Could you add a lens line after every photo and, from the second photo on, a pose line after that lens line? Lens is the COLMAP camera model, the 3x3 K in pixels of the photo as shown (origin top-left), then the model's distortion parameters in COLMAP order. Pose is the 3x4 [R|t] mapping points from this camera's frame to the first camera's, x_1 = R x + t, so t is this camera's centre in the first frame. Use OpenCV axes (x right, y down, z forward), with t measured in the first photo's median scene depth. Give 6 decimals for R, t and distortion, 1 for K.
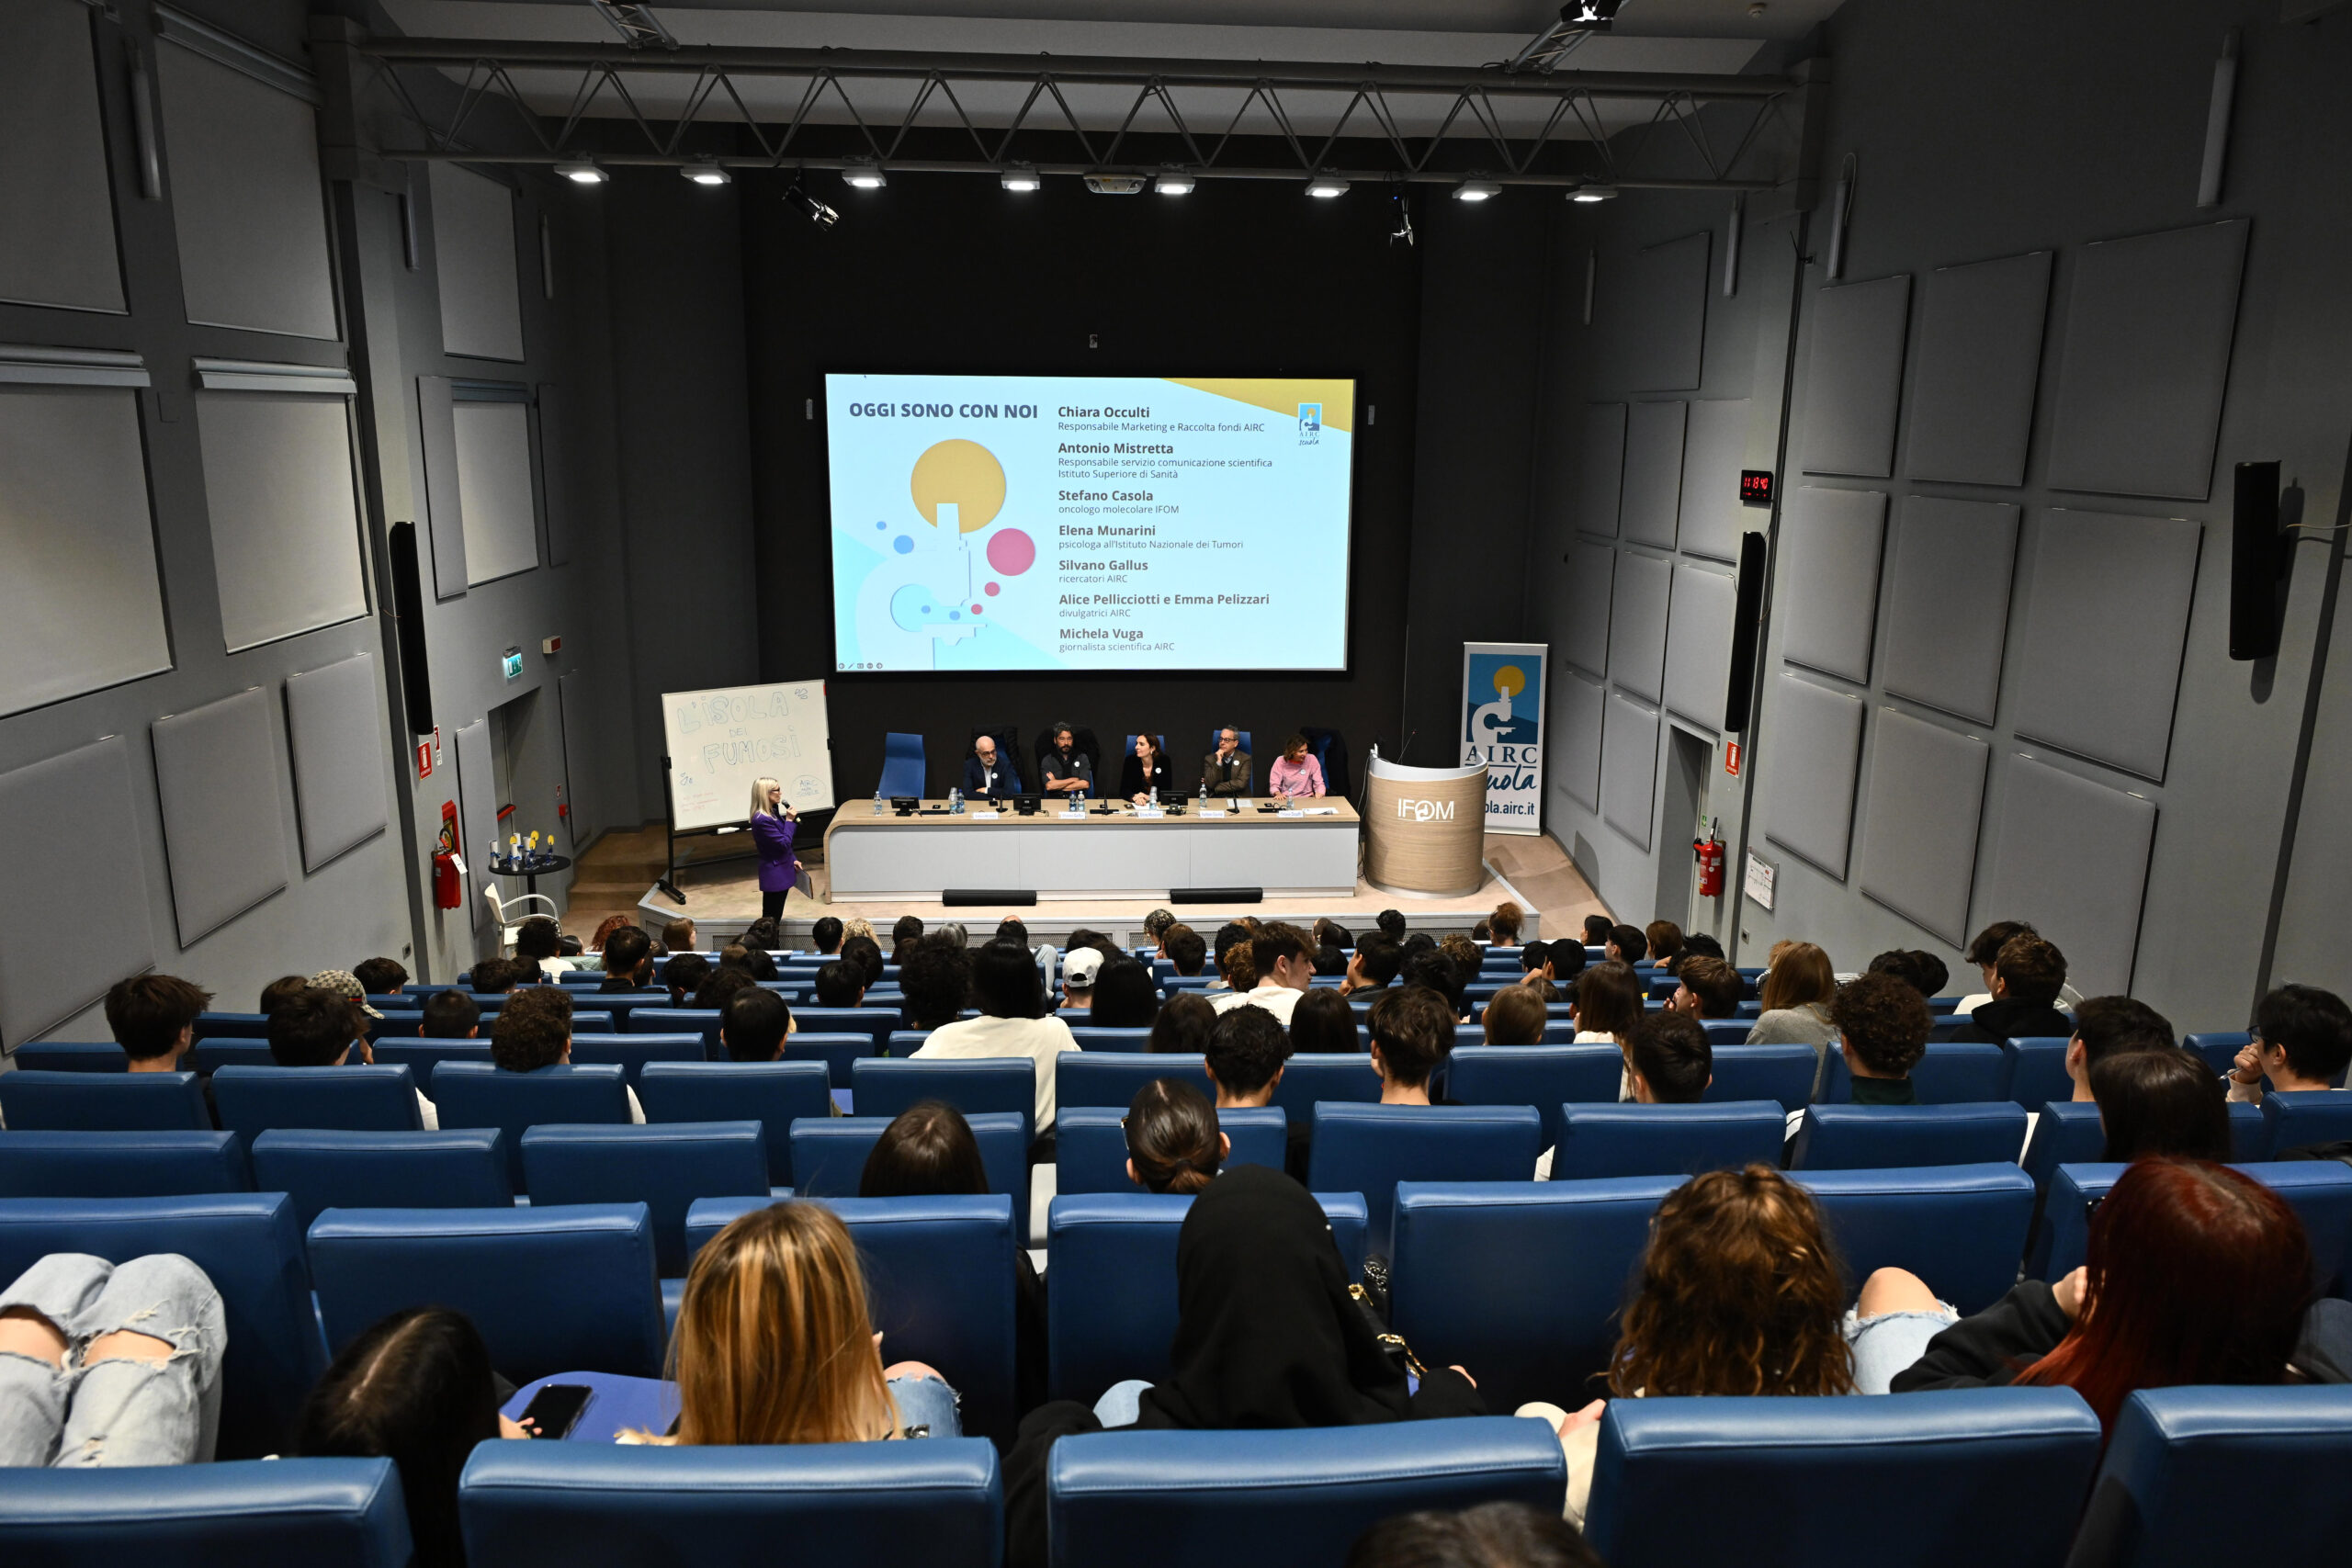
lens RADIAL K [[1567.7, 0, 1176.0], [0, 1567.7, 784.0], [0, 0, 1]] dist [0.001826, 0.000852]
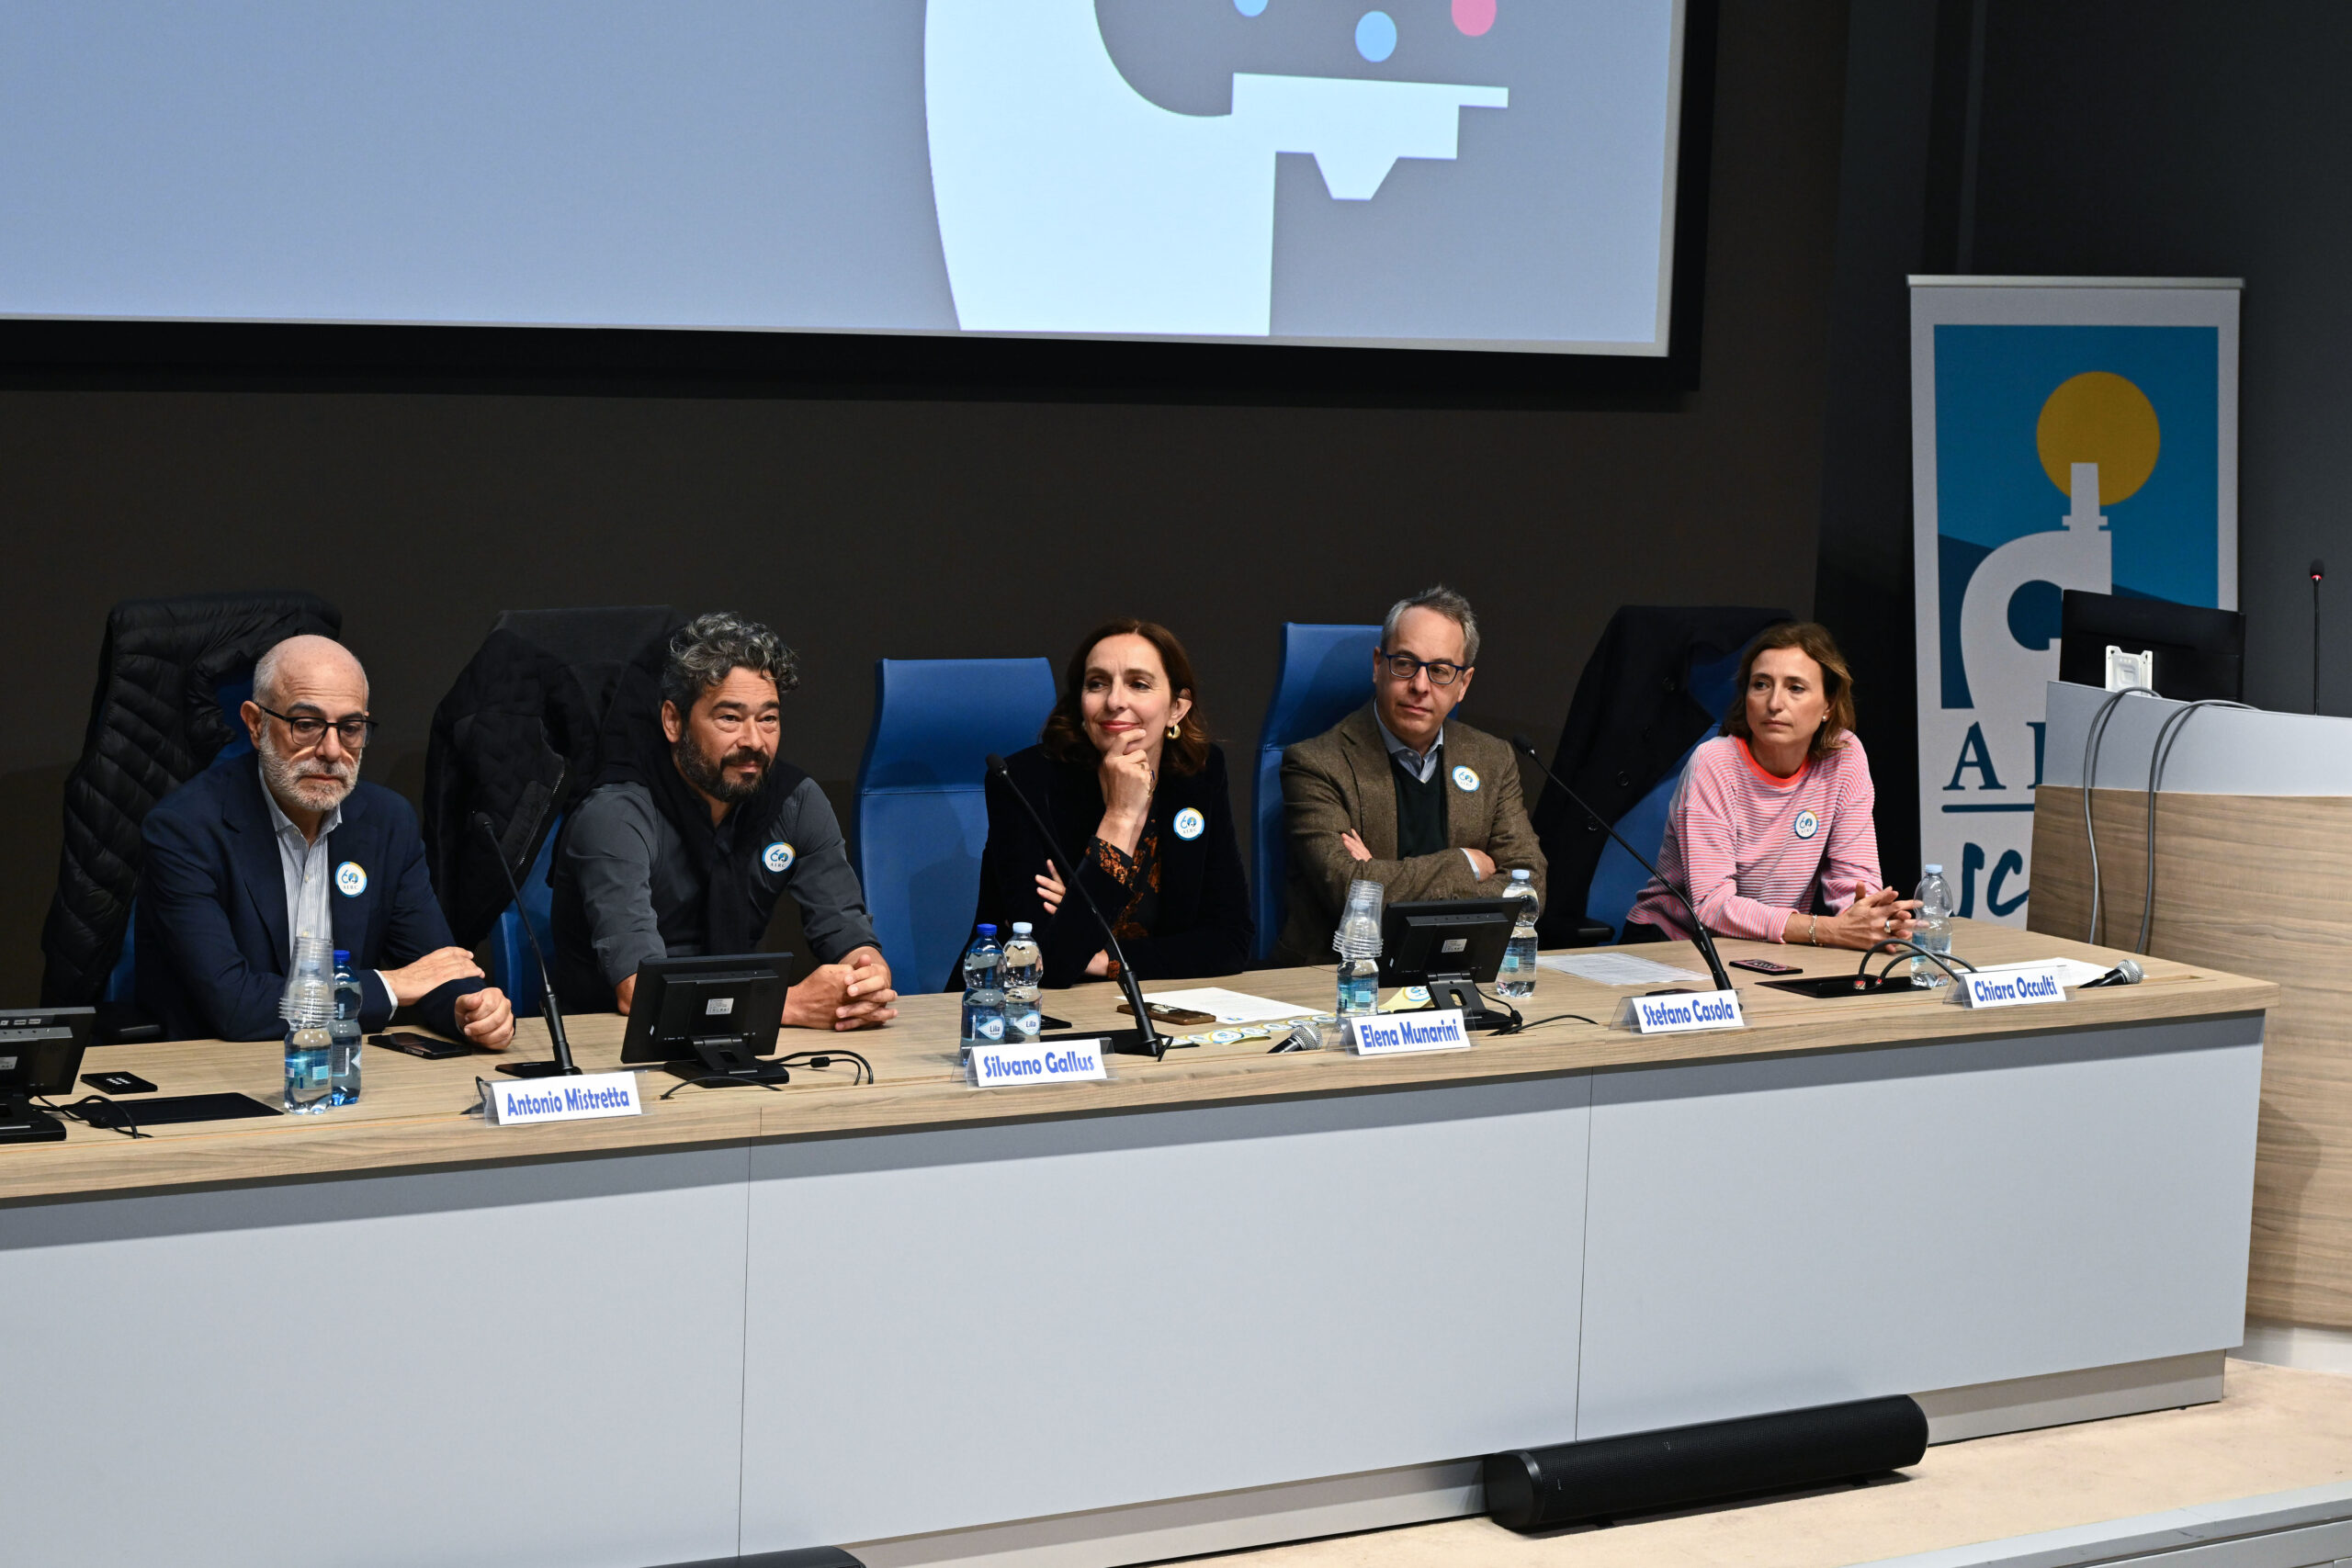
lens RADIAL K [[4550.2, 0, 1046.0], [0, 4550.2, 779.7], [0, 0, 1]] dist [0.013947, -0.104685]
pose [[0.882280, -0.034840, 0.469433, -0.275865], [0.077522, 0.994395, -0.071900, 0.023690], [-0.464297, 0.099827, 0.880036, 0.548243]]
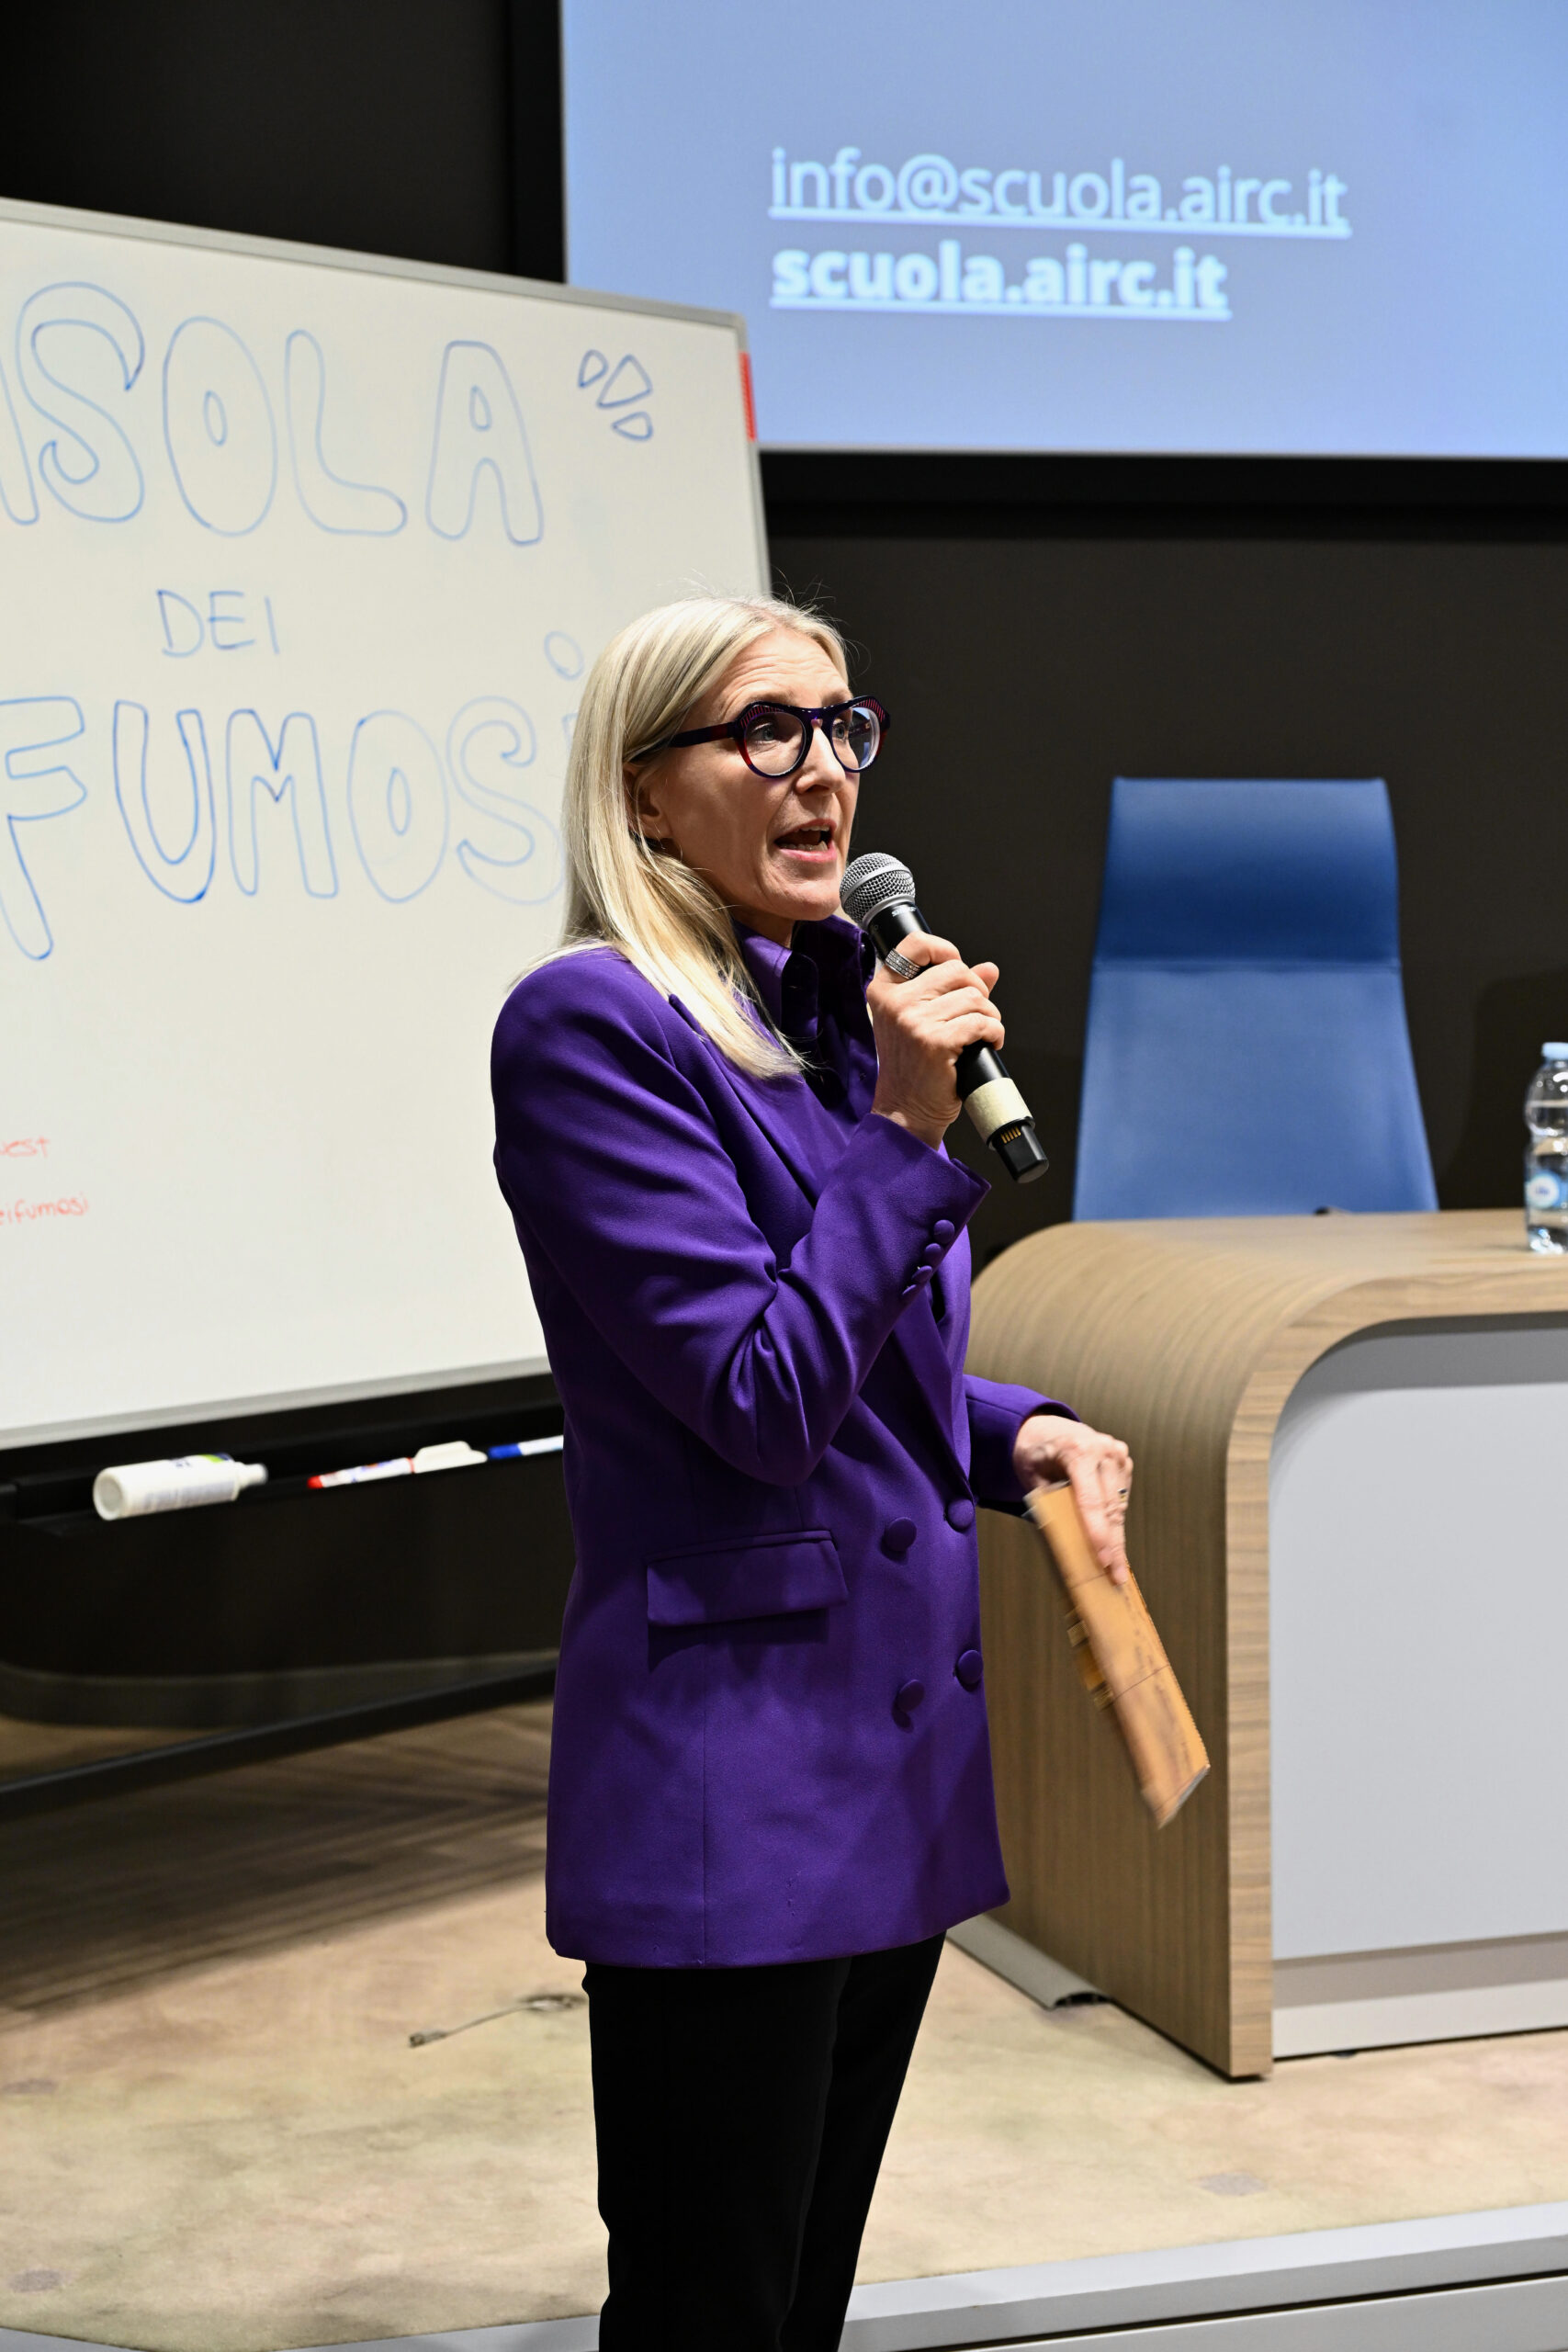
lens RADIAL K [[3949.1, 0, 784.0], [0, 3949.1, 1176.0], [0, 0, 1]] dist [0.002513, -0.008342]
pose [[0.973627, -0.039949, 0.224623, -0.296805], [0.075939, 0.985156, -0.153951, 0.052151], [-0.215139, 0.166949, 0.962208, 0.702691]]
